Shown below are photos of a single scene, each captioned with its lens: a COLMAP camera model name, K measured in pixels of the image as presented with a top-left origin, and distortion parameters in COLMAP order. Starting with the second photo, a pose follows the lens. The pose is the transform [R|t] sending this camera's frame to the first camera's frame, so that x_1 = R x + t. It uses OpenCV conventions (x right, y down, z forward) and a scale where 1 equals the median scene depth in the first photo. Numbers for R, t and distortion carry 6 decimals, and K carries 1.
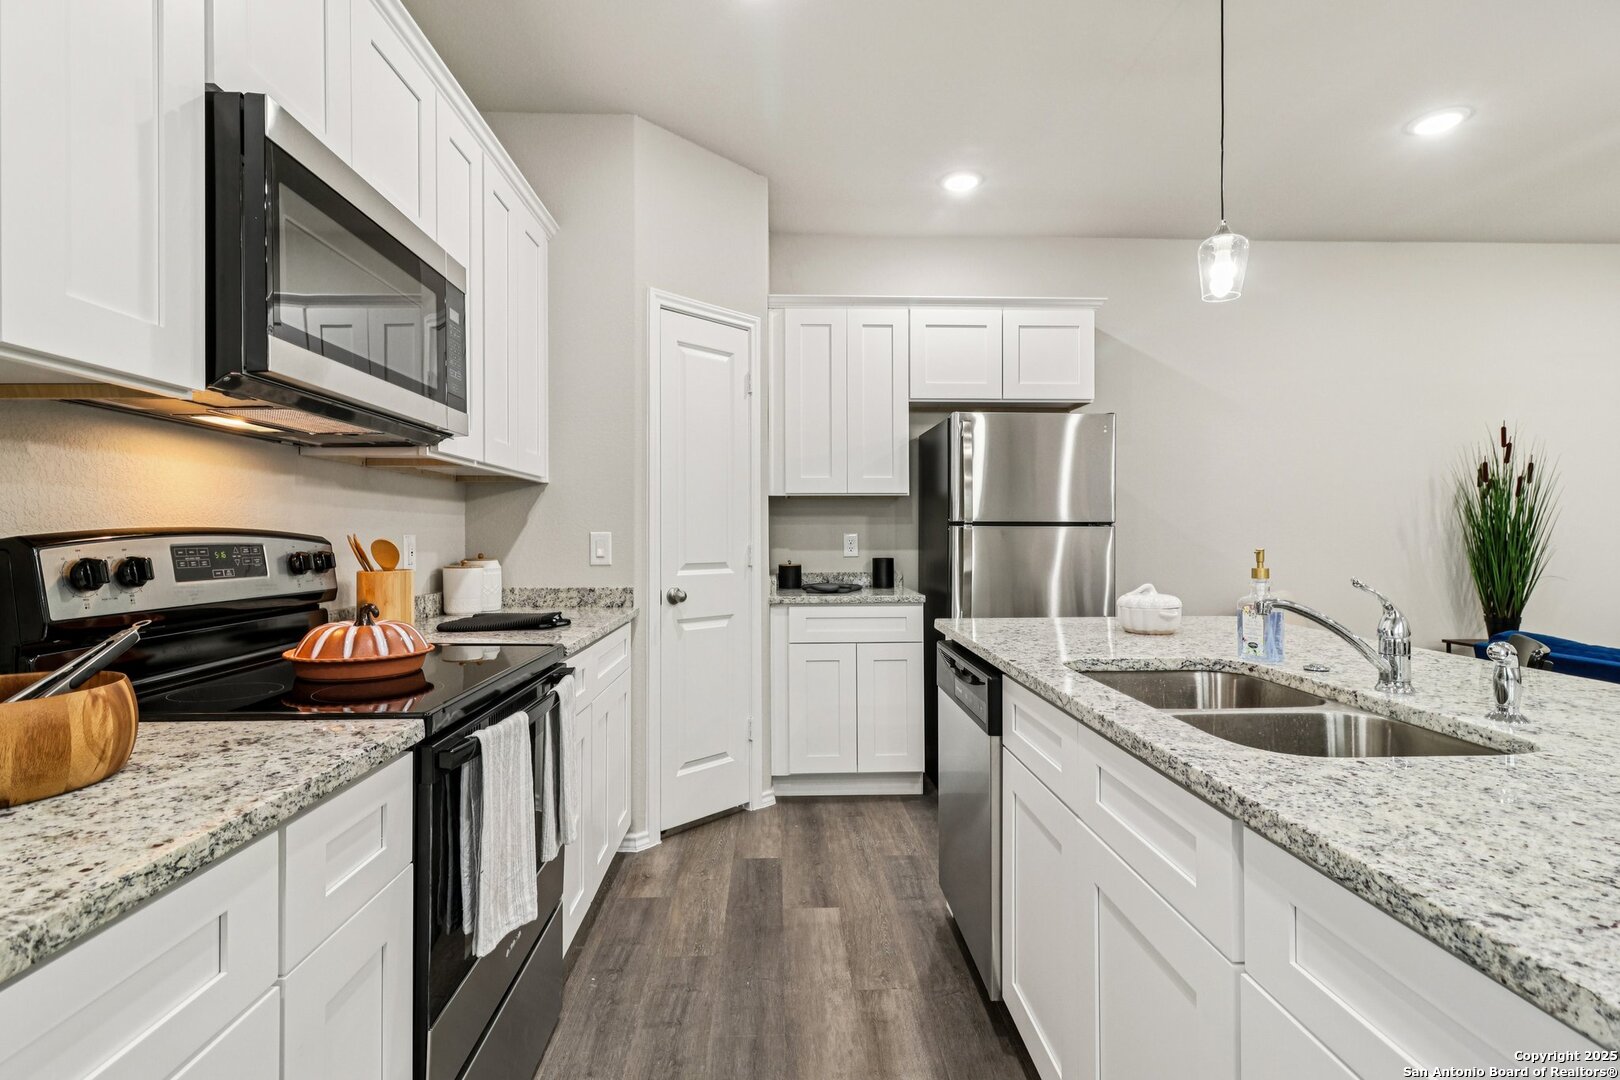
lens RADIAL K [[775.7, 0, 811.1], [0, 775.7, 534.1], [0, 0, 1]] dist [-0.000165, 0.000461]
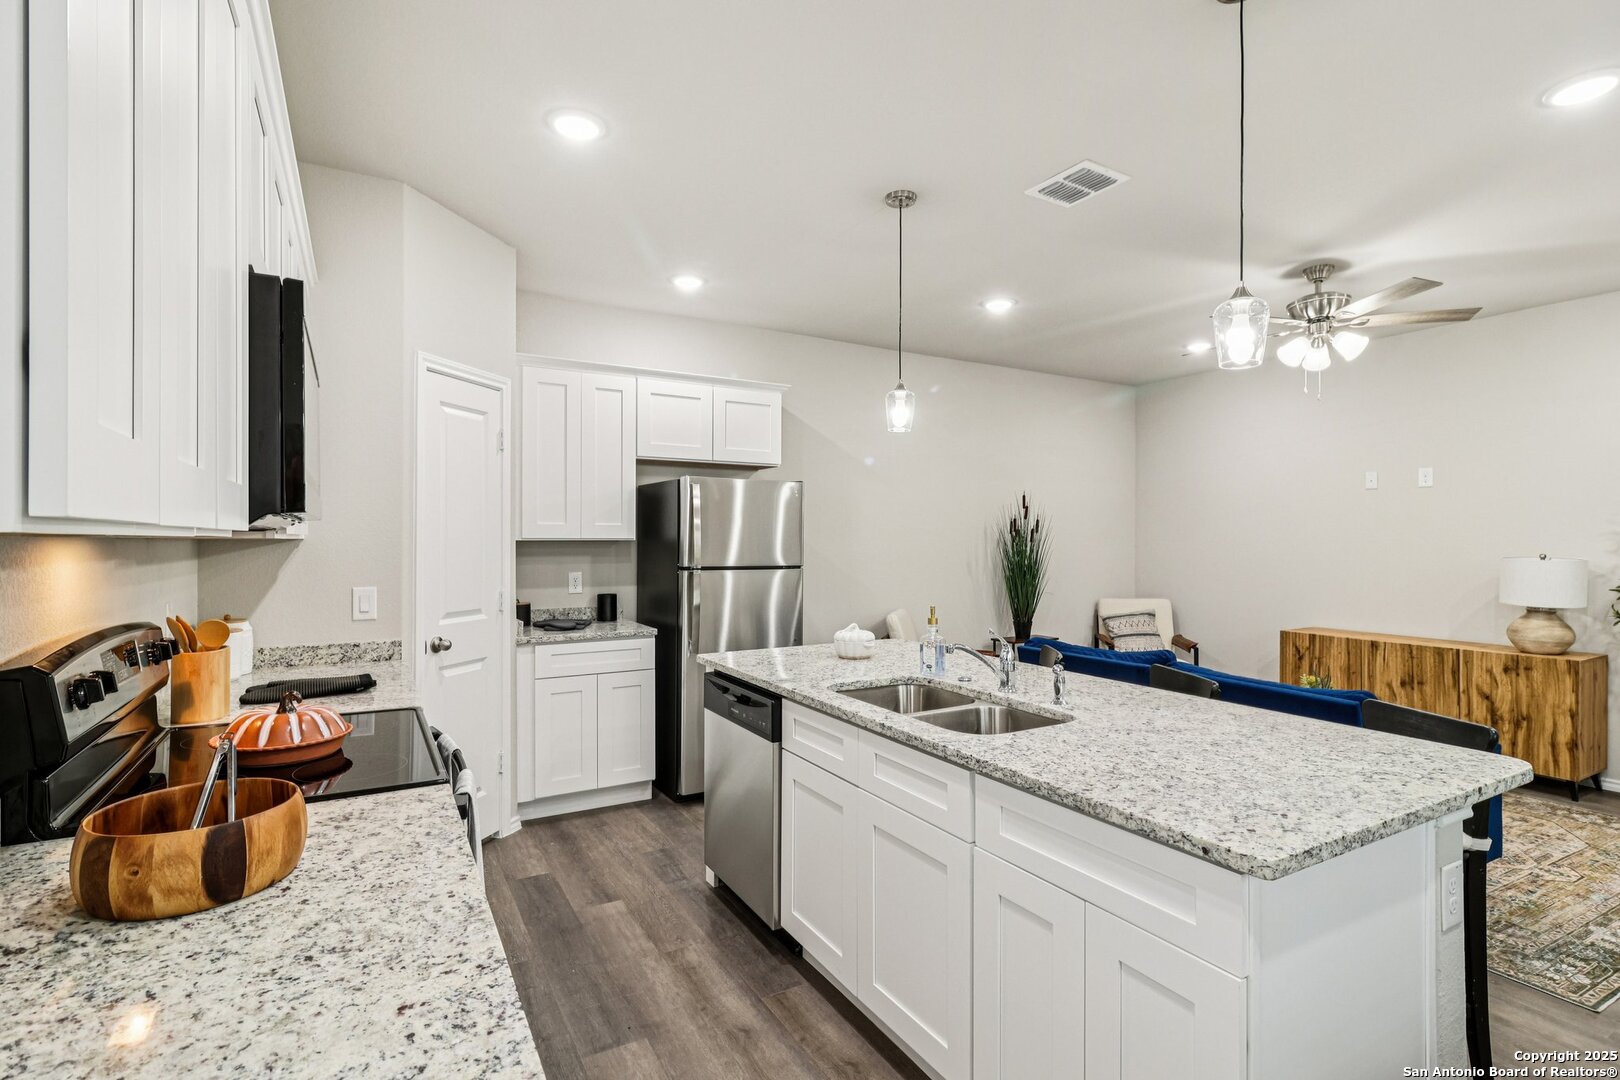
lens RADIAL K [[775.7, 0, 818.8], [0, 775.7, 534.6], [0, 0, 1]] dist [-0.000165, 0.000461]
pose [[0.878411, 0.007358, 0.477850, -0.237701], [-0.006490, 0.999973, -0.003467, -0.072878], [-0.477863, -0.000056, 0.878435, -0.178389]]
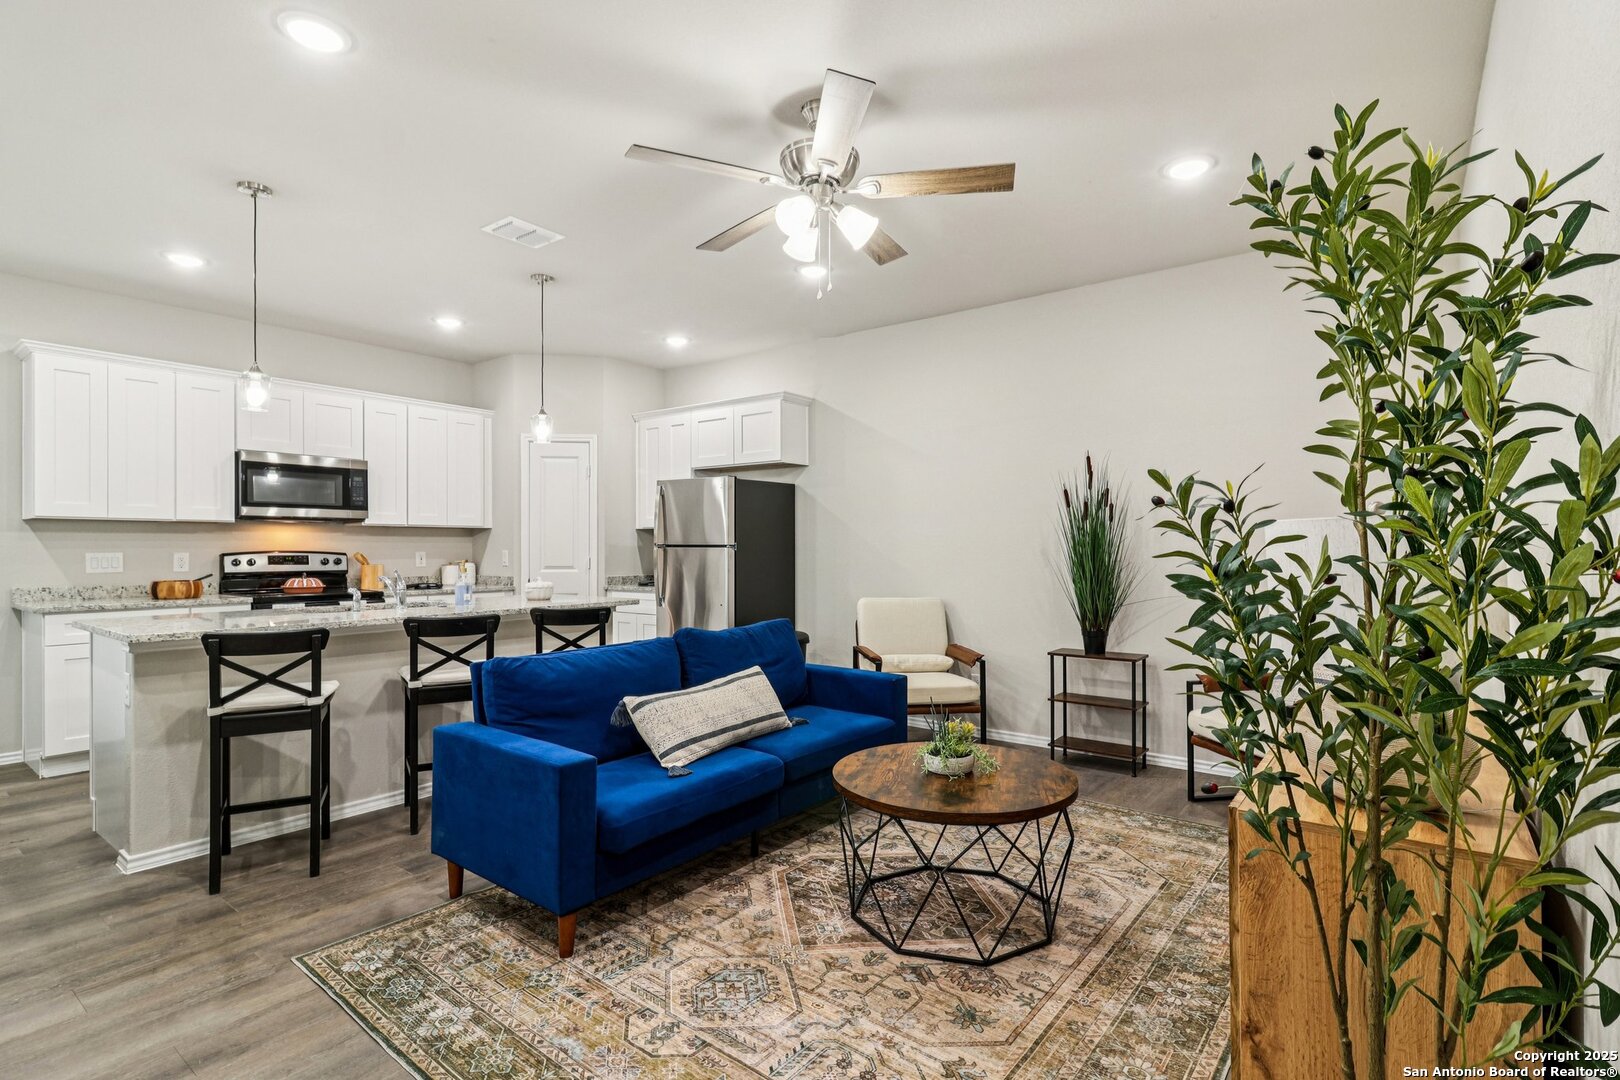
lens RADIAL K [[775.7, 0, 816.1], [0, 775.7, 551.9], [0, 0, 1]] dist [-0.000165, 0.000461]
pose [[0.777838, 0.007753, -0.628417, 1.789263], [0.000093, 0.999922, 0.012452, -0.024973], [0.628465, -0.009744, 0.777777, -0.141386]]
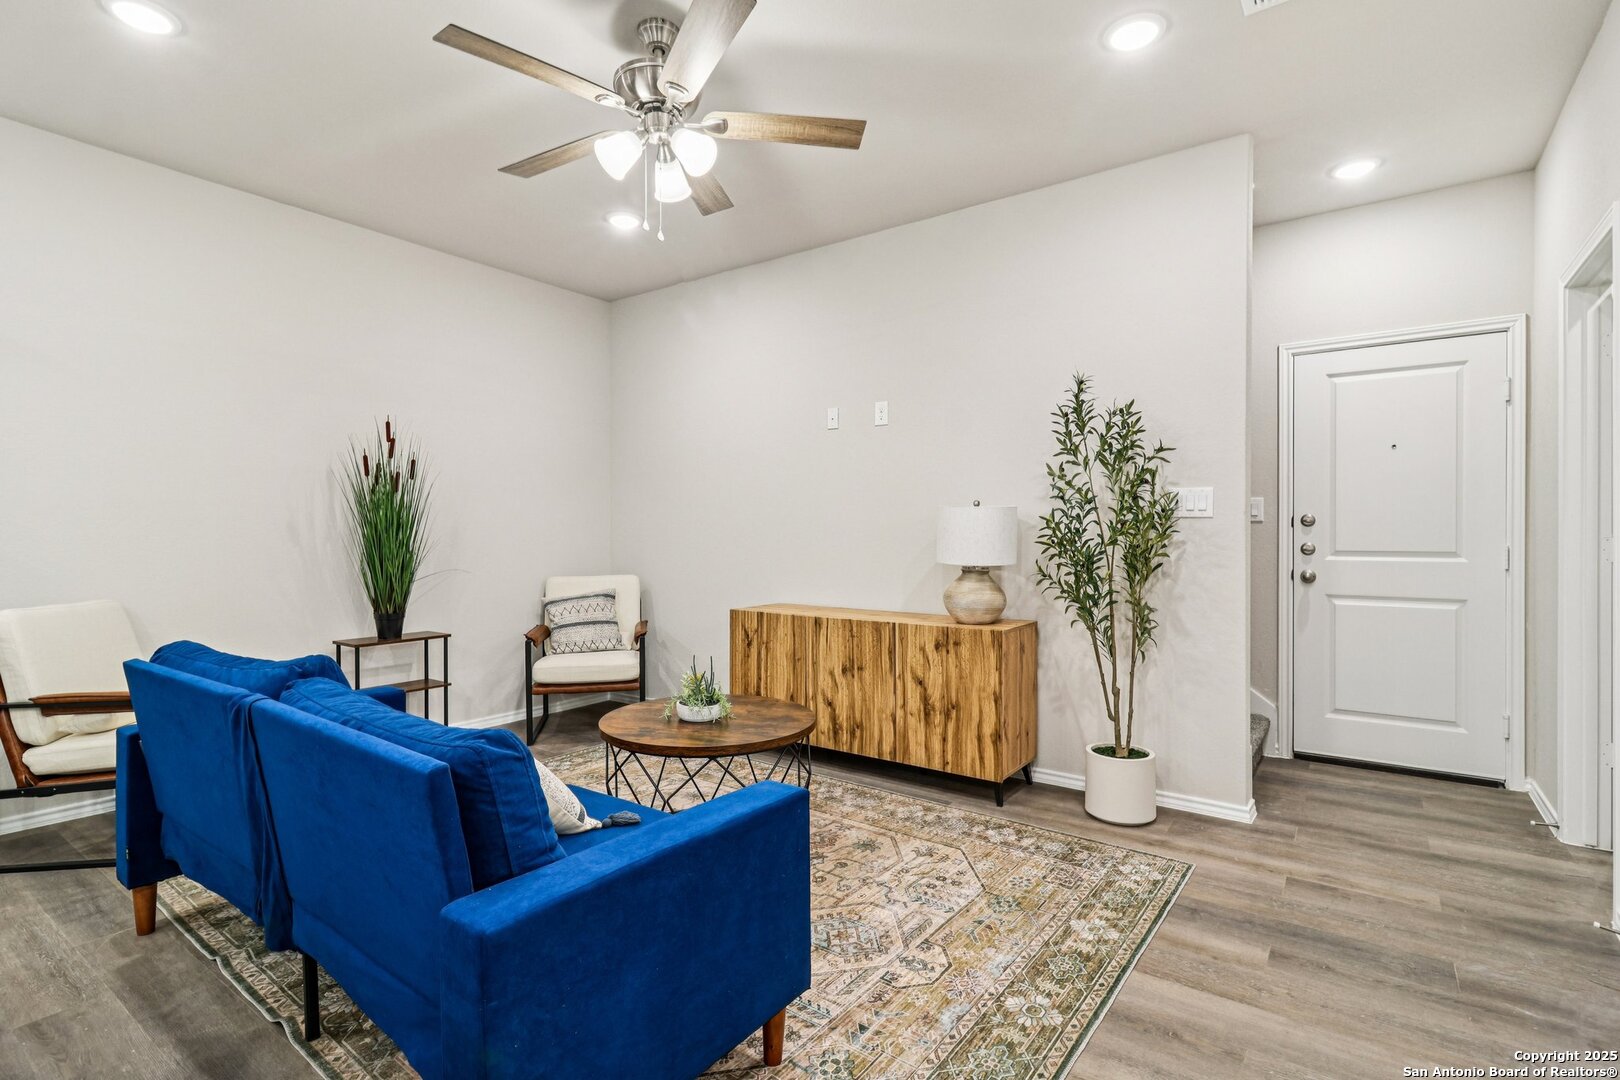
lens RADIAL K [[775.7, 0, 815.8], [0, 775.7, 523.7], [0, 0, 1]] dist [-0.000165, 0.000461]
pose [[0.606274, 0.010613, 0.795185, 0.610044], [-0.002277, 0.999930, -0.011610, 0.003857], [-0.795252, 0.005229, 0.606256, -0.065088]]
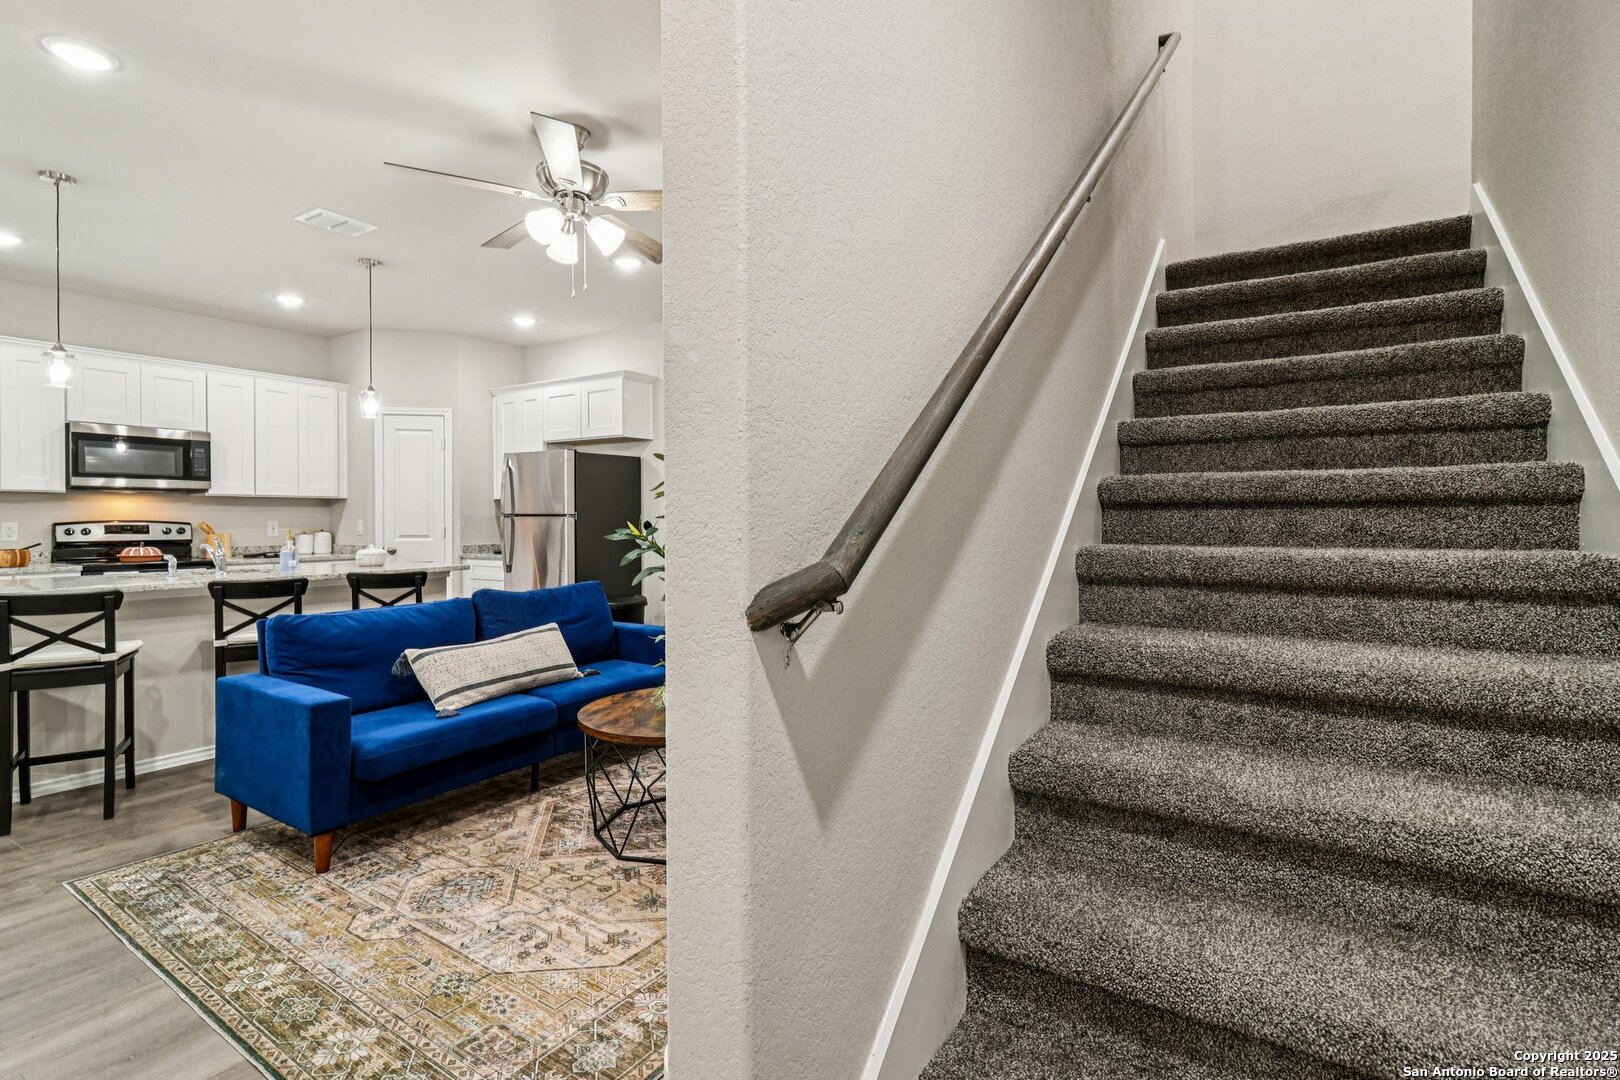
lens RADIAL K [[775.7, 0, 810.3], [0, 775.7, 524.0], [0, 0, 1]] dist [-0.000165, 0.000461]
pose [[0.824969, 0.006774, -0.565137, 2.082899], [0.000842, 0.999912, 0.013216, -0.019381], [0.565177, -0.011379, 0.824891, -0.108055]]
